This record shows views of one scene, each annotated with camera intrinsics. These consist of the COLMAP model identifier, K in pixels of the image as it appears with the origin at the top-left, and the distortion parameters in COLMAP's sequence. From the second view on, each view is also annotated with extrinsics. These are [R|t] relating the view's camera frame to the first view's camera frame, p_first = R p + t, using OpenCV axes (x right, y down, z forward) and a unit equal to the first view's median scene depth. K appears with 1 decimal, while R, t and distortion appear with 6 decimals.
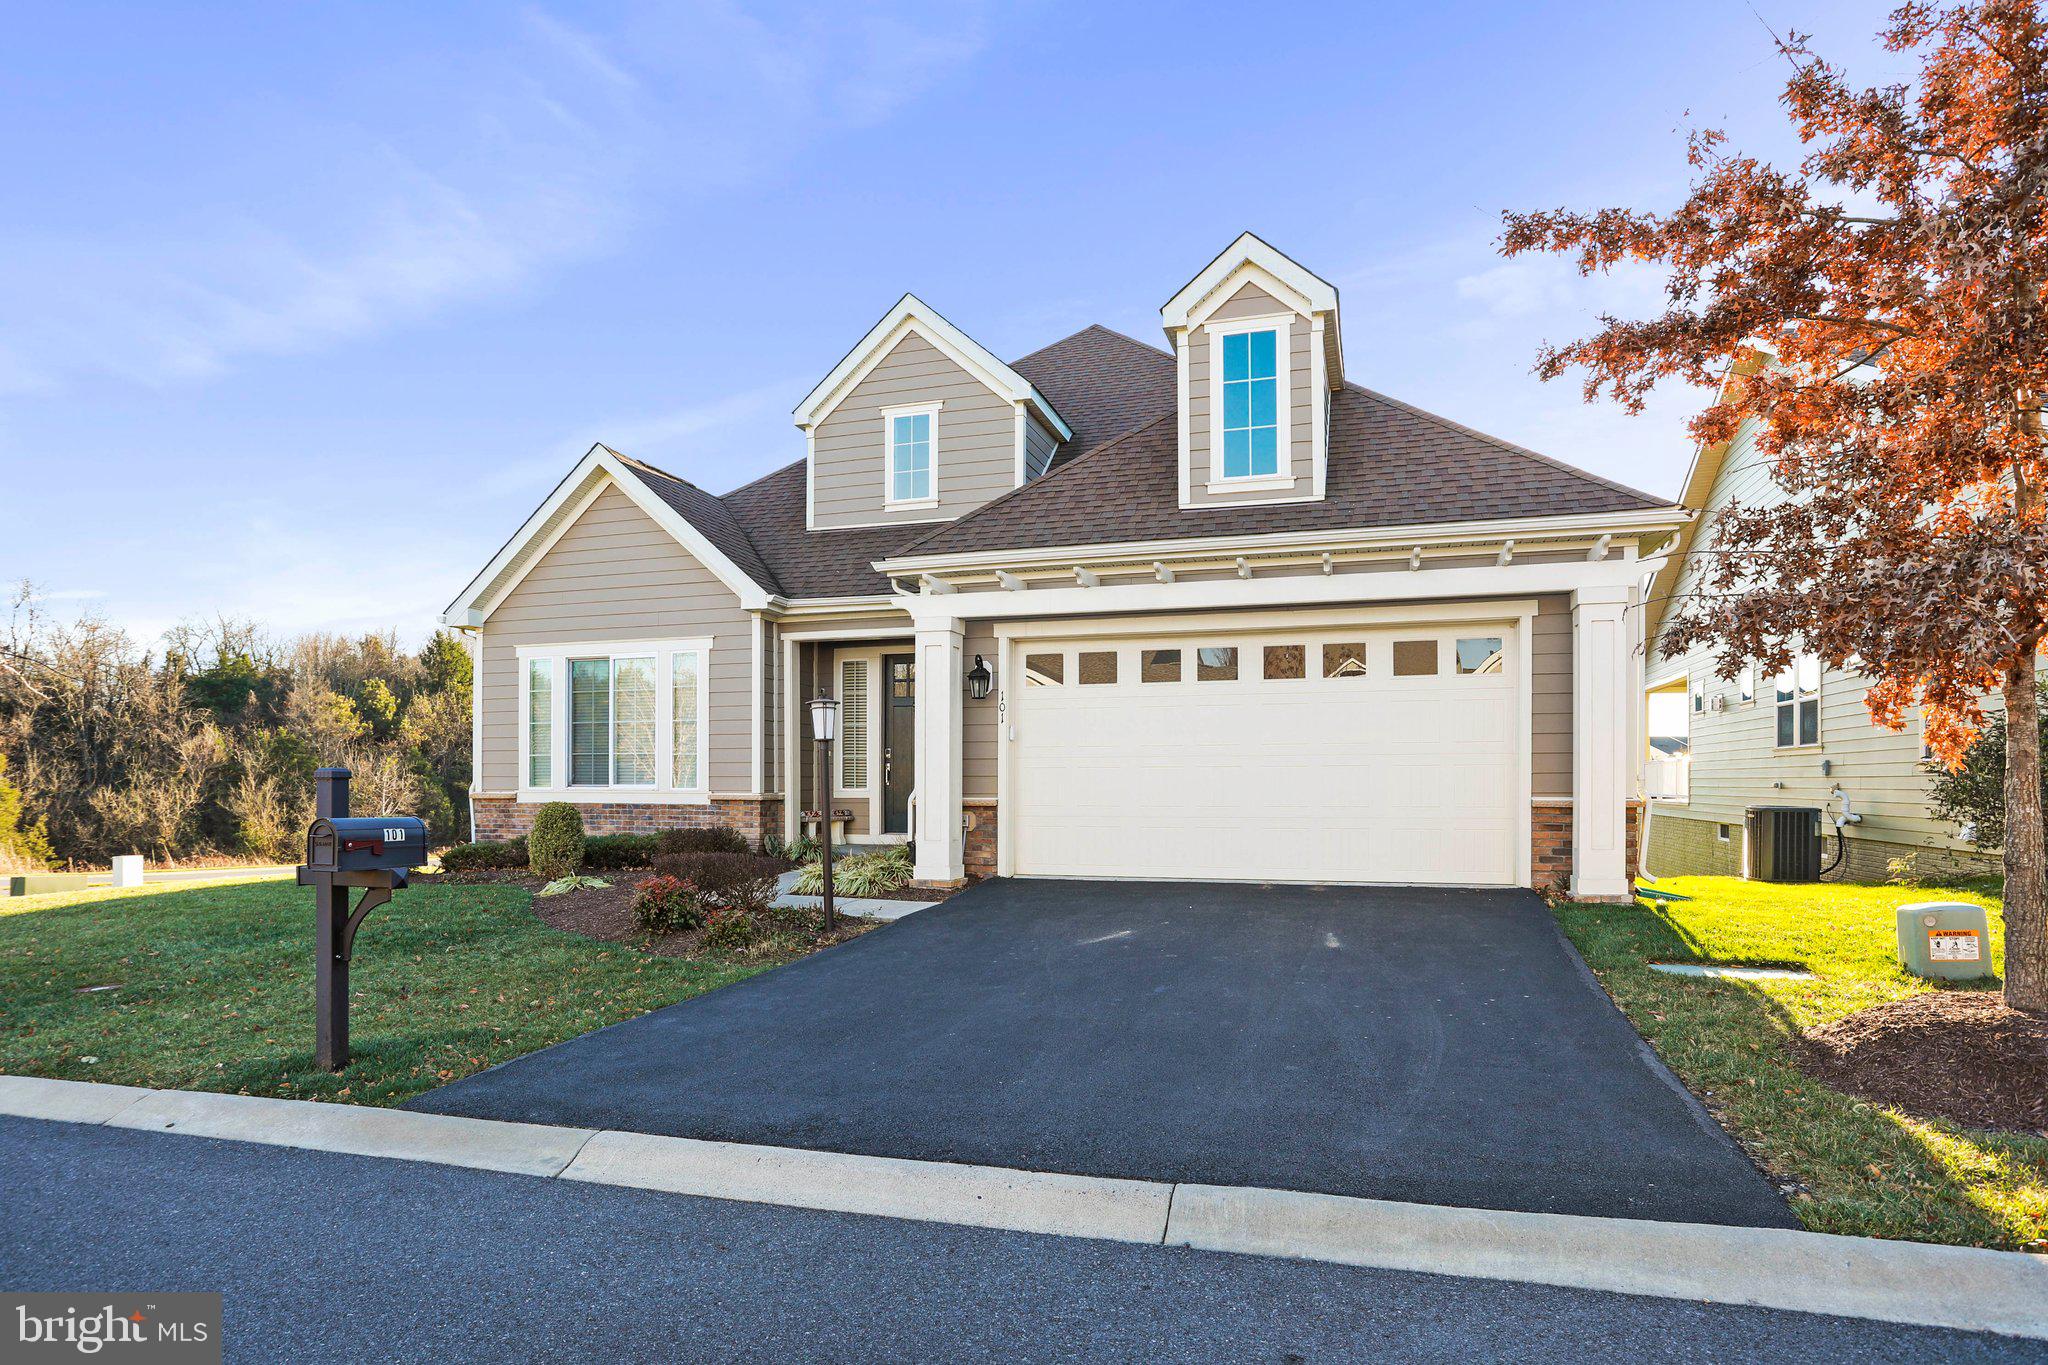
lens RADIAL K [[1178.0, 0, 1024.2], [0, 1178.0, 687.9], [0, 0, 1]] dist [-0.032912, 0.002708]
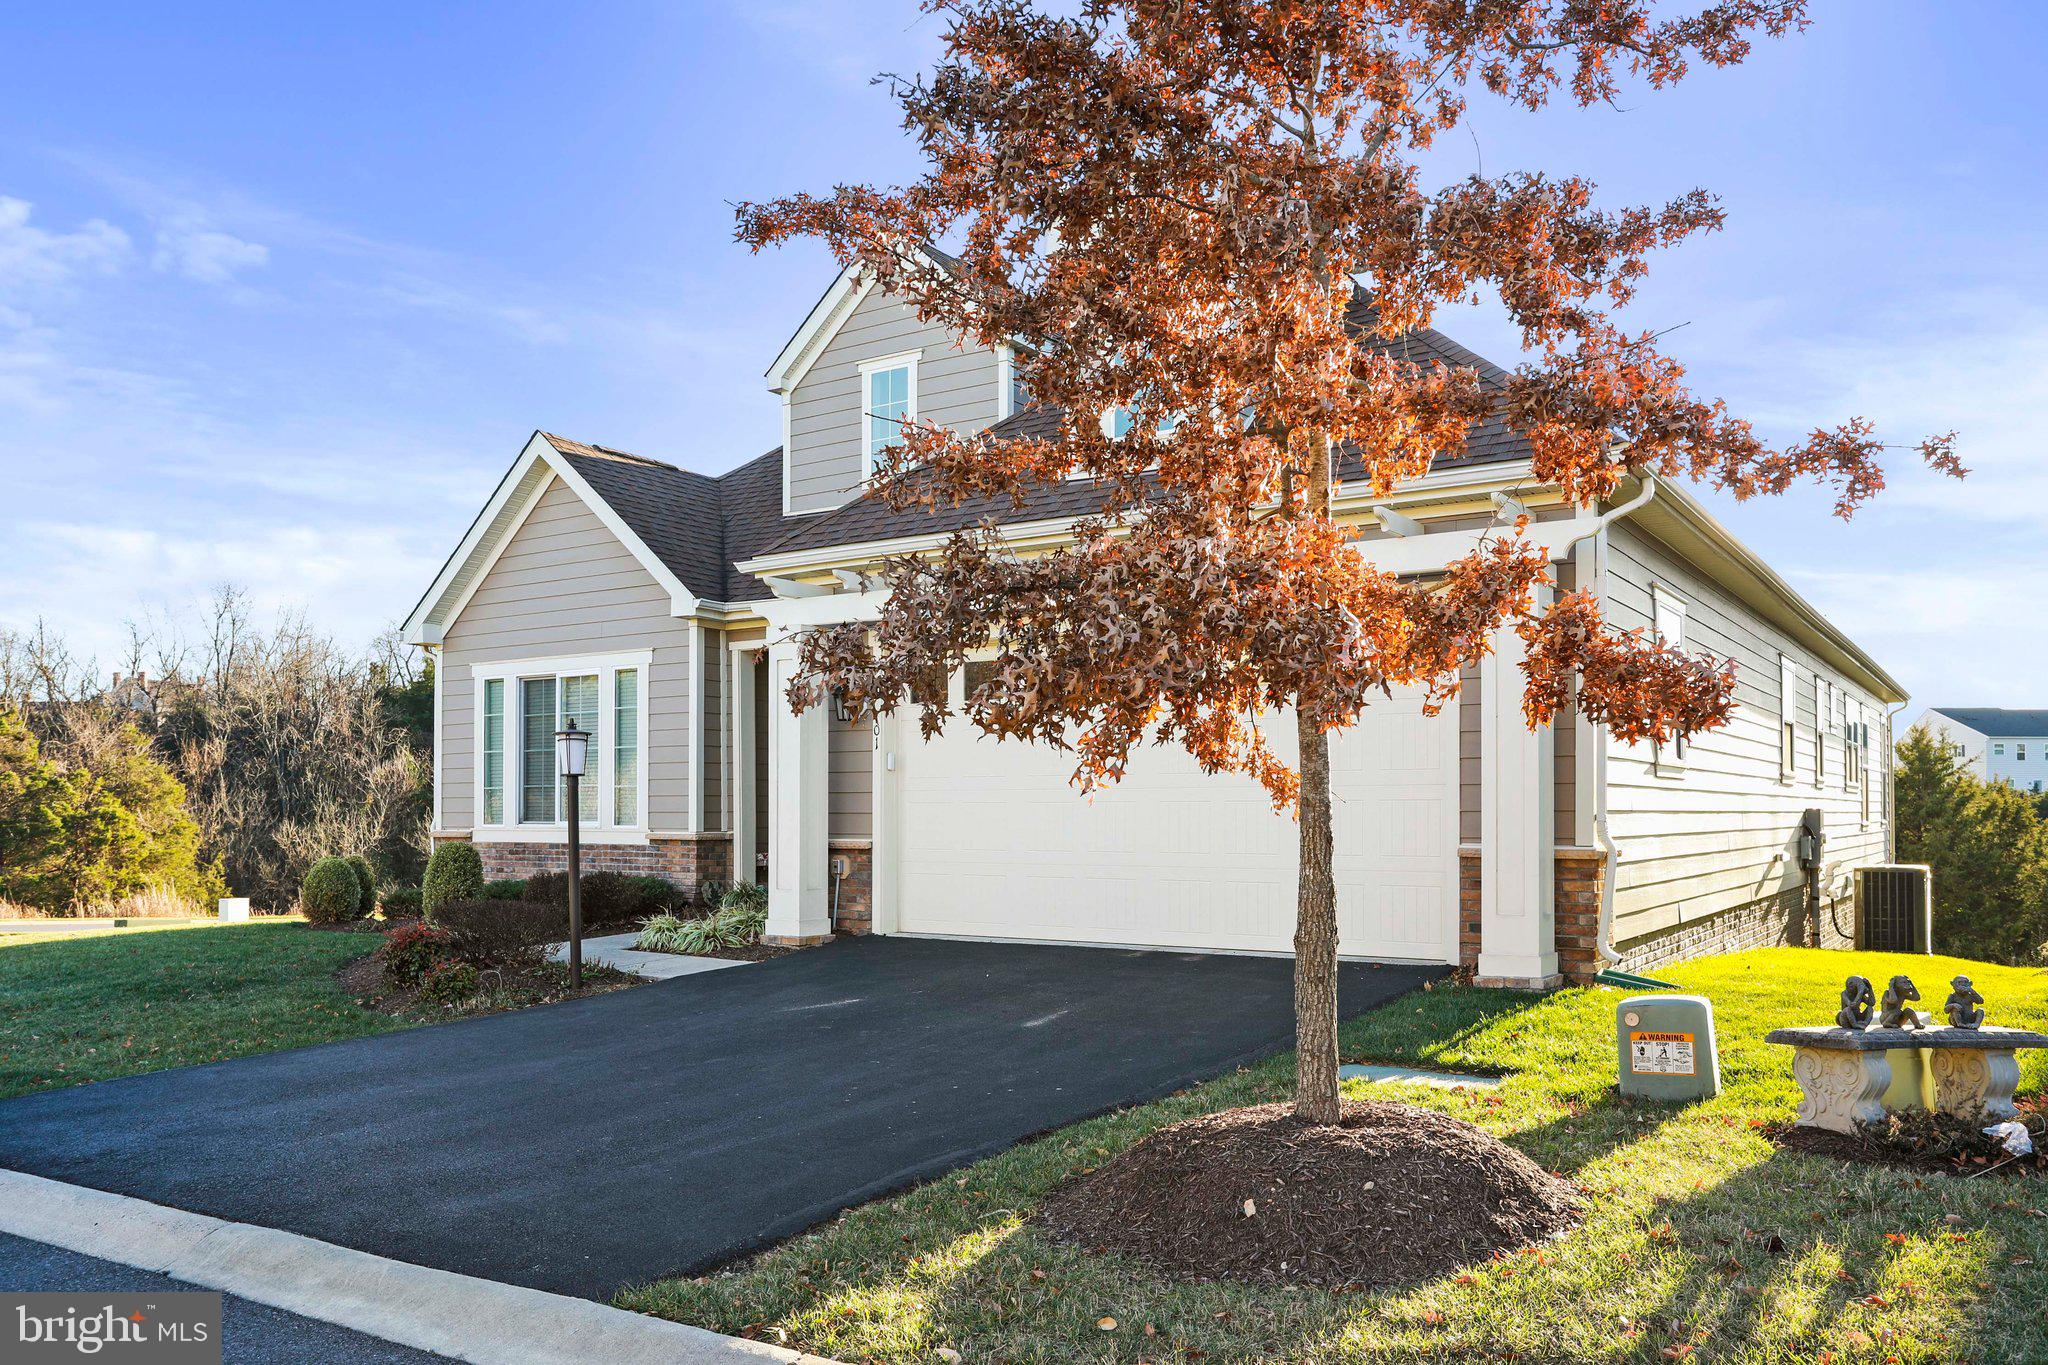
lens RADIAL K [[1593.6, 0, 1024.6], [0, 1593.6, 691.4], [0, 0, 1]] dist [0.000265, 0.000539]
pose [[0.960563, -0.021390, -0.277238, 0.321160], [0.022964, 0.999733, 0.002430, -0.009533], [0.277112, -0.008701, 0.960798, -0.042931]]
